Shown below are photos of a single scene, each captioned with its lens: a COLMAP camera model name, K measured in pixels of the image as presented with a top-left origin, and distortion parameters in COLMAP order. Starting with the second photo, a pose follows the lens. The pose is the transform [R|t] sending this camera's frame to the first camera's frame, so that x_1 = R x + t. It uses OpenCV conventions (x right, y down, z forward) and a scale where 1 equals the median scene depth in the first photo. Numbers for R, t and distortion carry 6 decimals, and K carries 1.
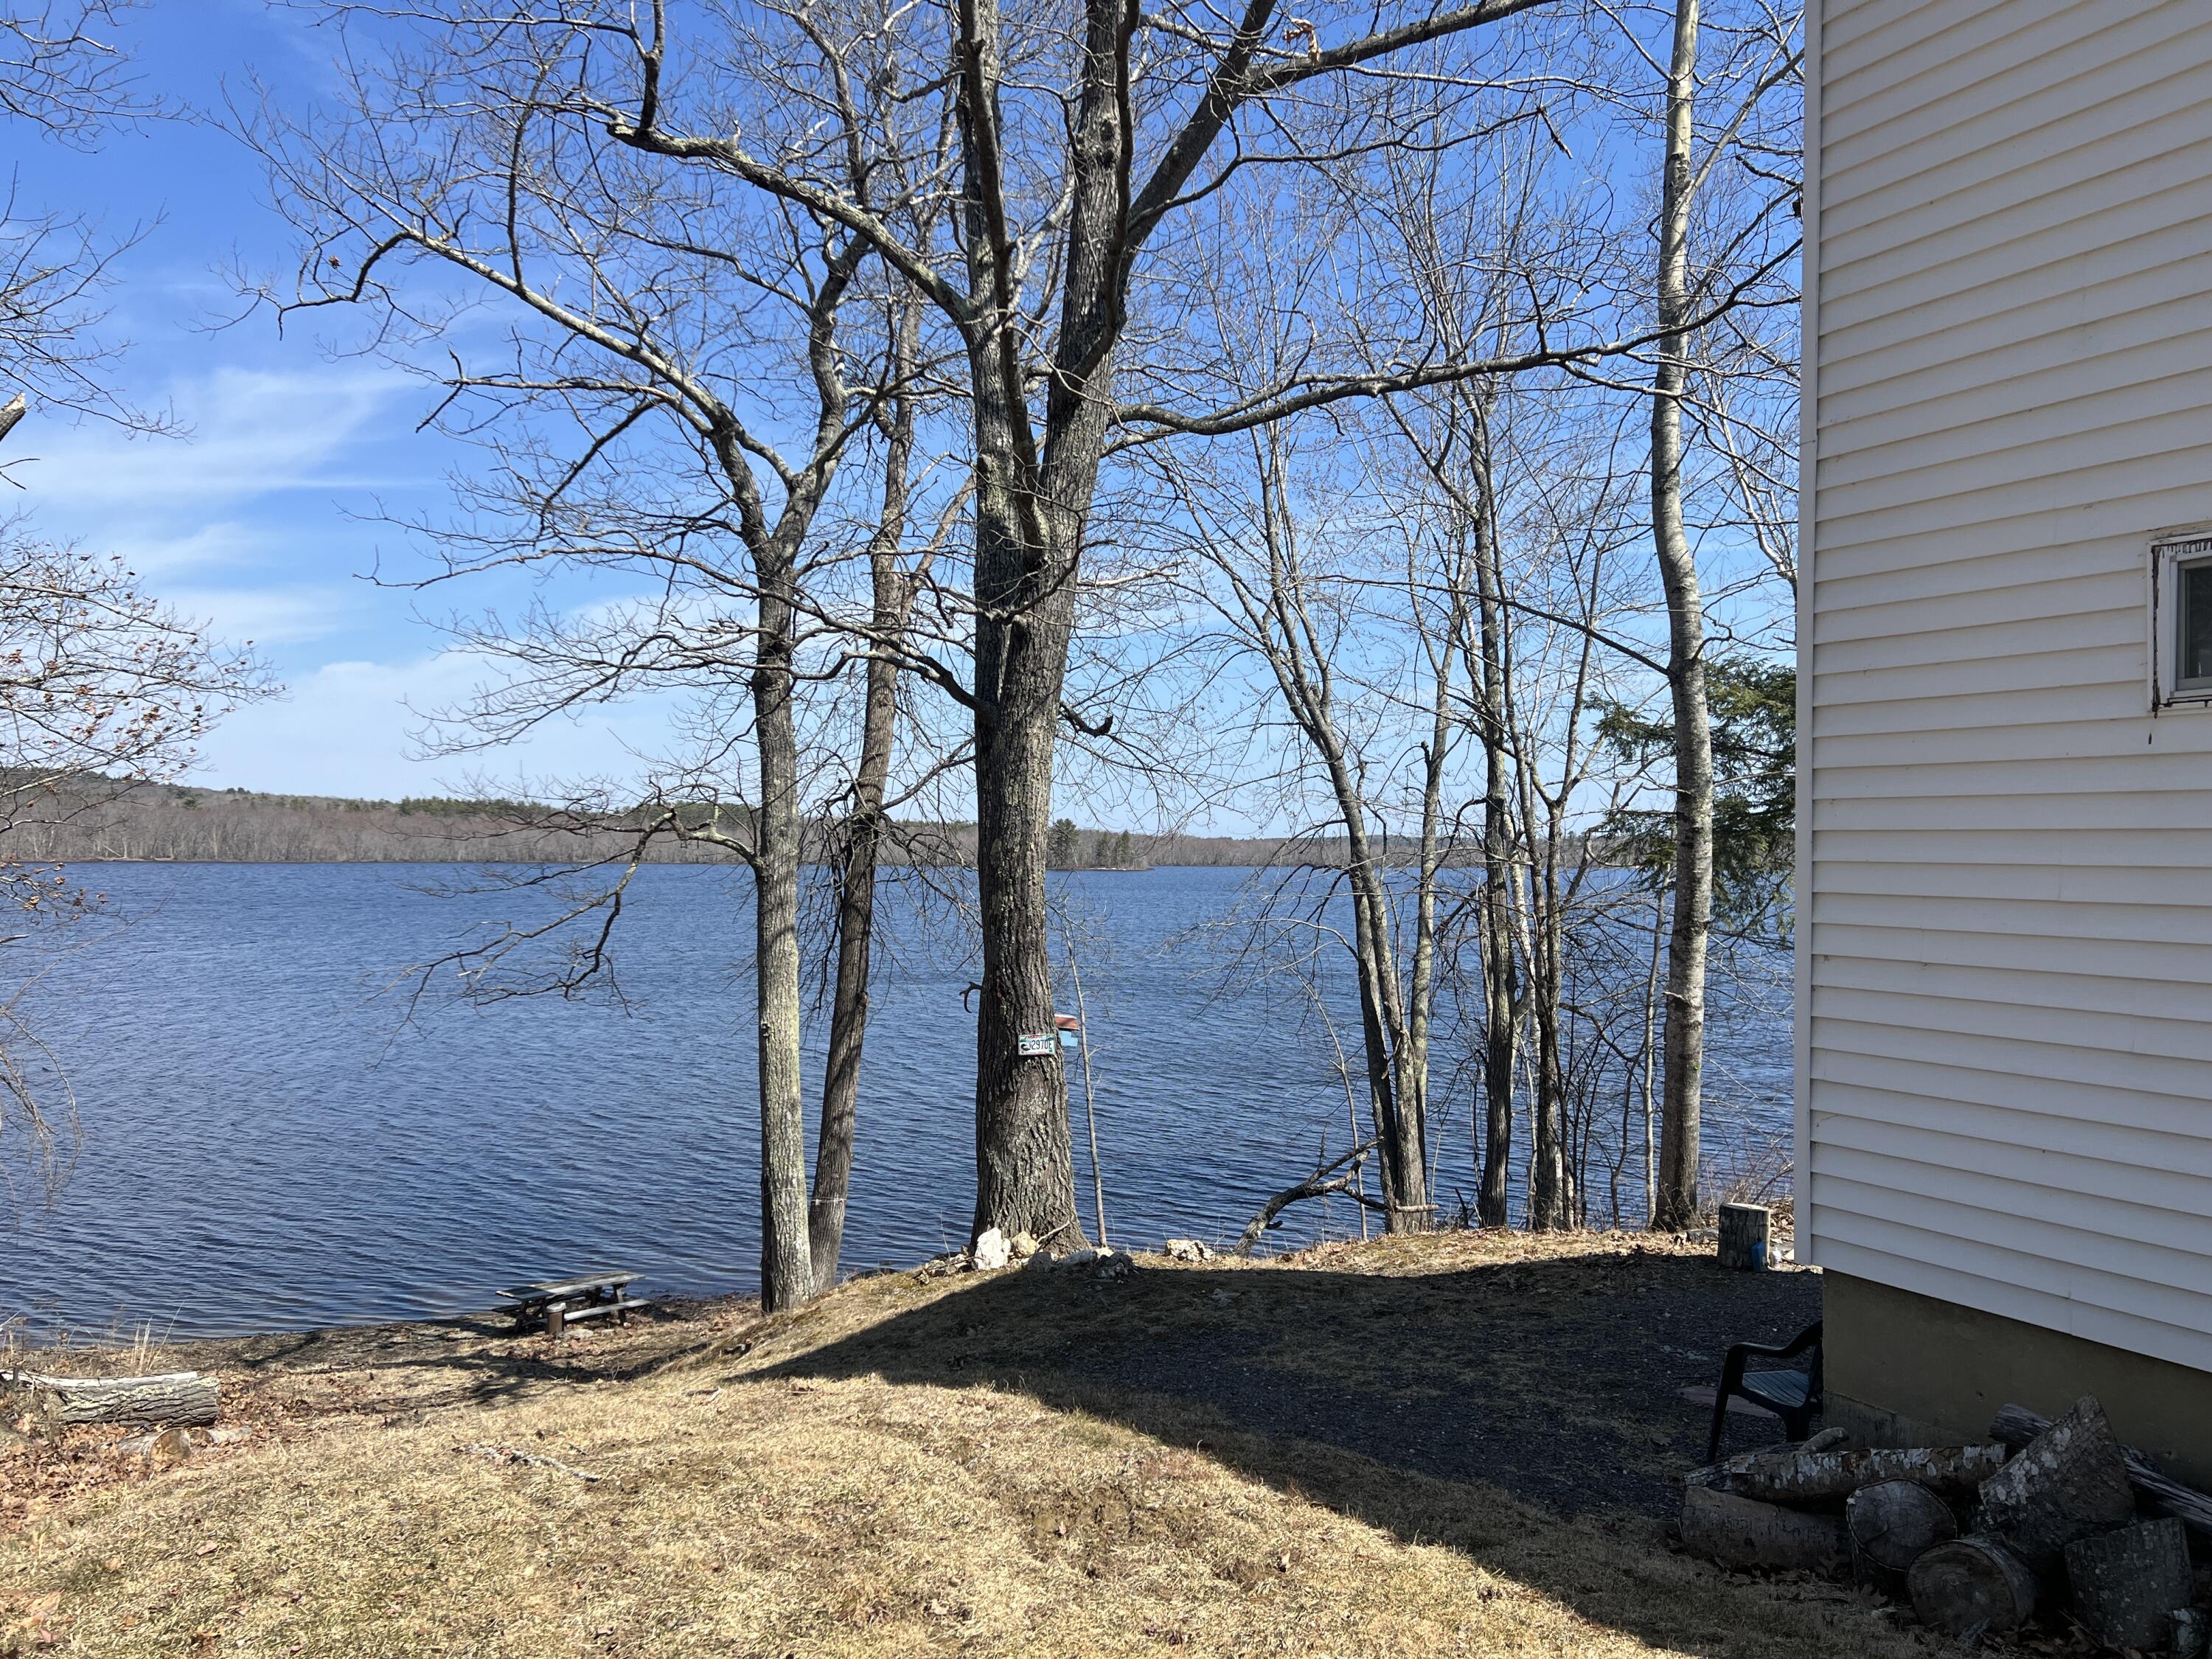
lens RADIAL K [[1650.3, 0, 1113.2], [0, 1650.3, 816.4], [0, 0, 1]] dist [0.079224, -0.000840]
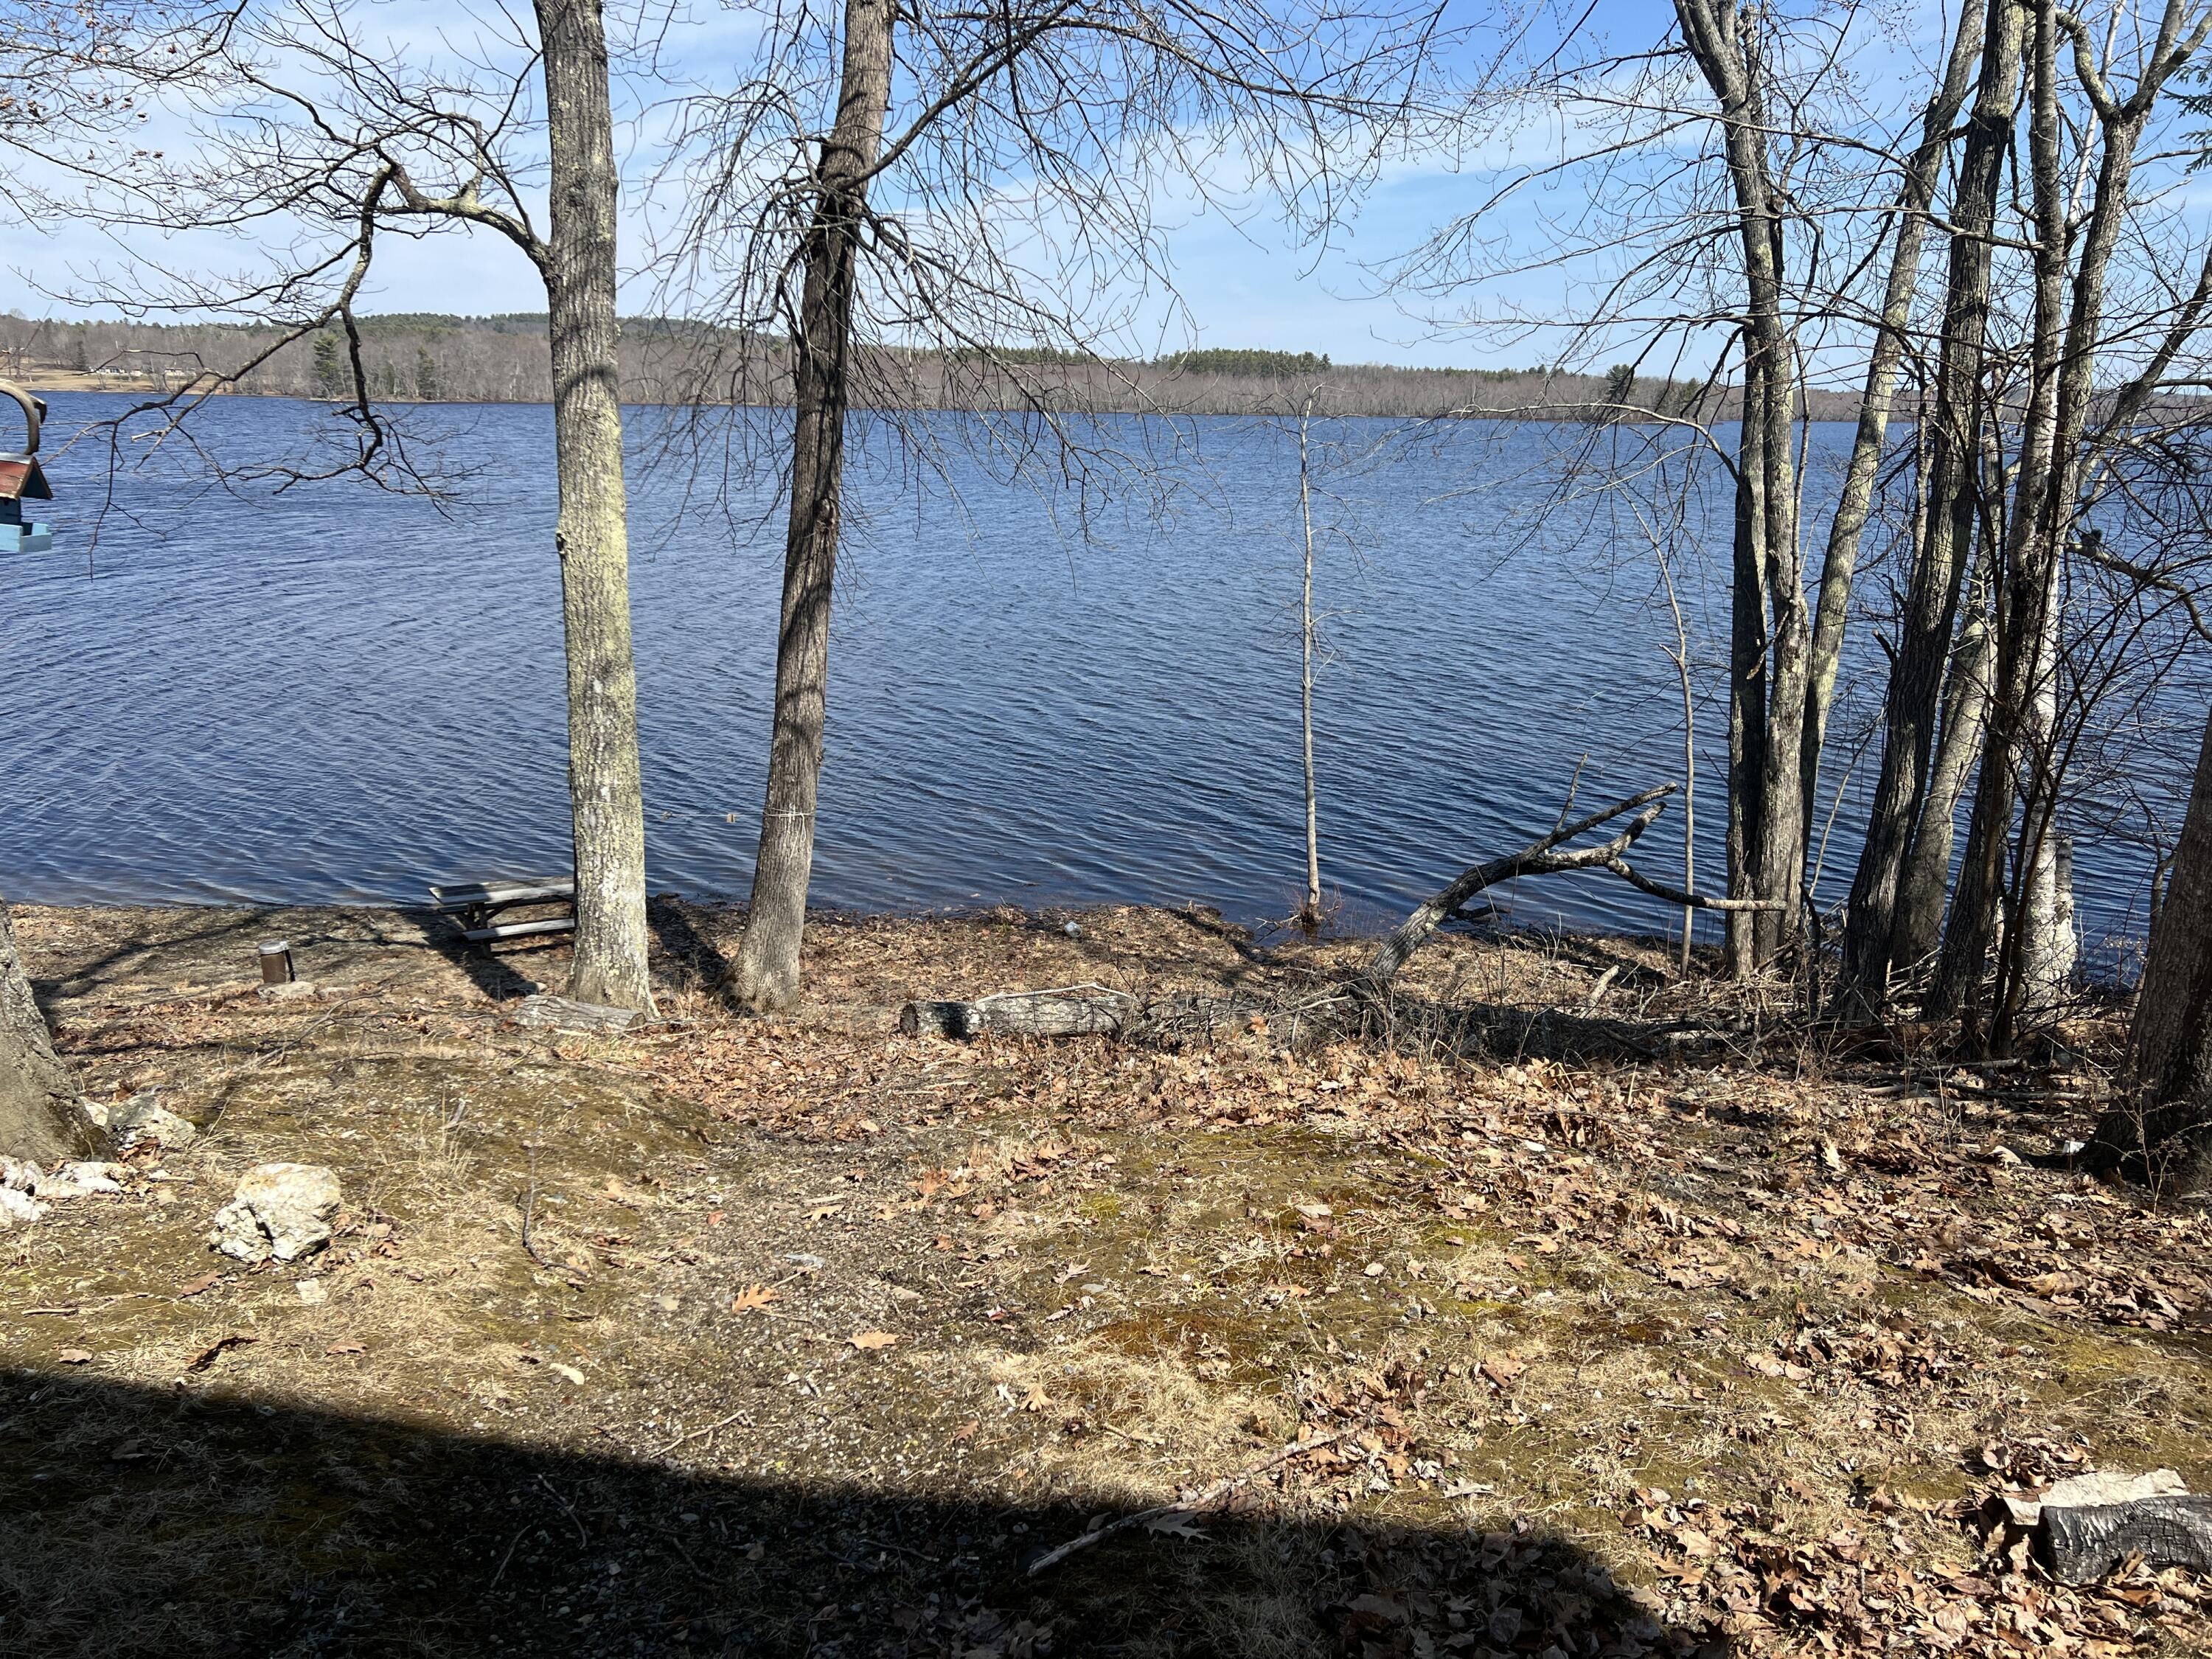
lens RADIAL K [[1670.4, 0, 1106.0], [0, 1670.4, 829.5], [0, 0, 1]] dist [0.059106, -0.074684]
pose [[0.948868, 0.082620, -0.304668, 0.168682], [0.000272, 0.964927, 0.262519, 0.066004], [0.315672, -0.249179, 0.915566, 0.460416]]
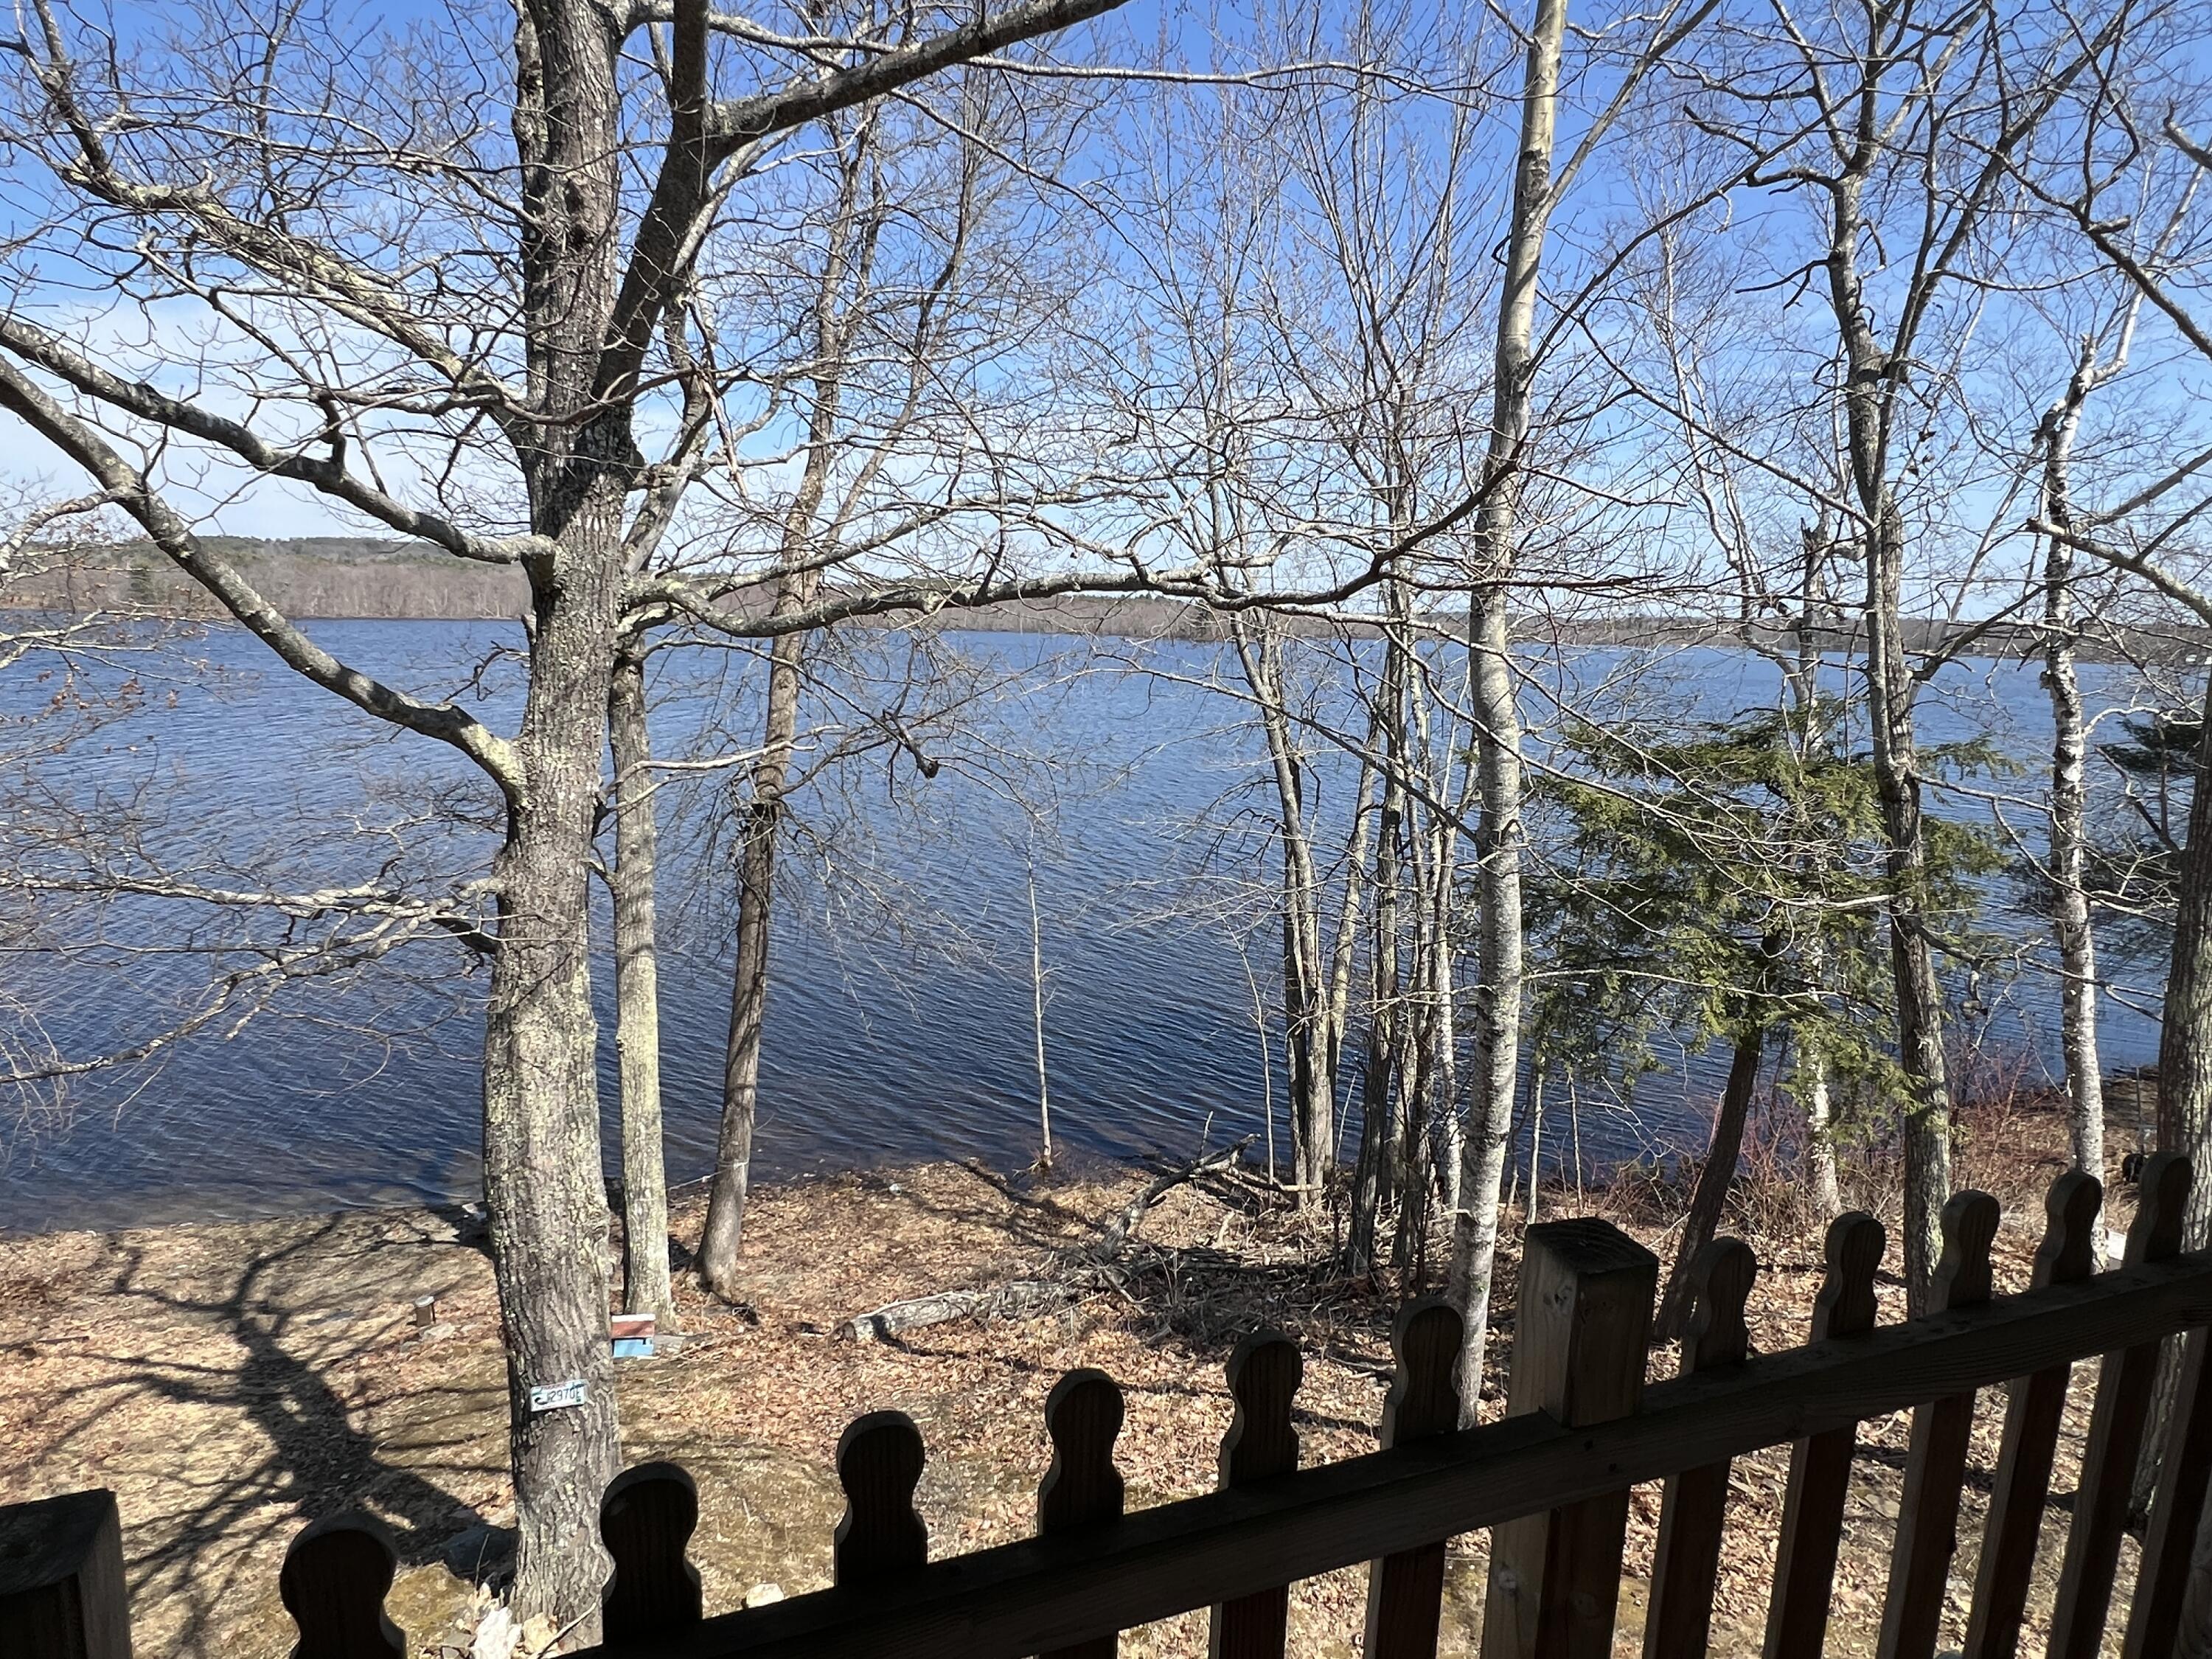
lens RADIAL K [[1313.9, 0, 1106.0], [0, 1313.9, 829.5], [0, 0, 1]] dist [0.003764, -0.000092]
pose [[0.994027, 0.033801, -0.103765, 0.159494], [-0.014746, 0.983707, 0.179175, -0.145434], [0.108131, -0.176575, 0.978330, 0.260355]]
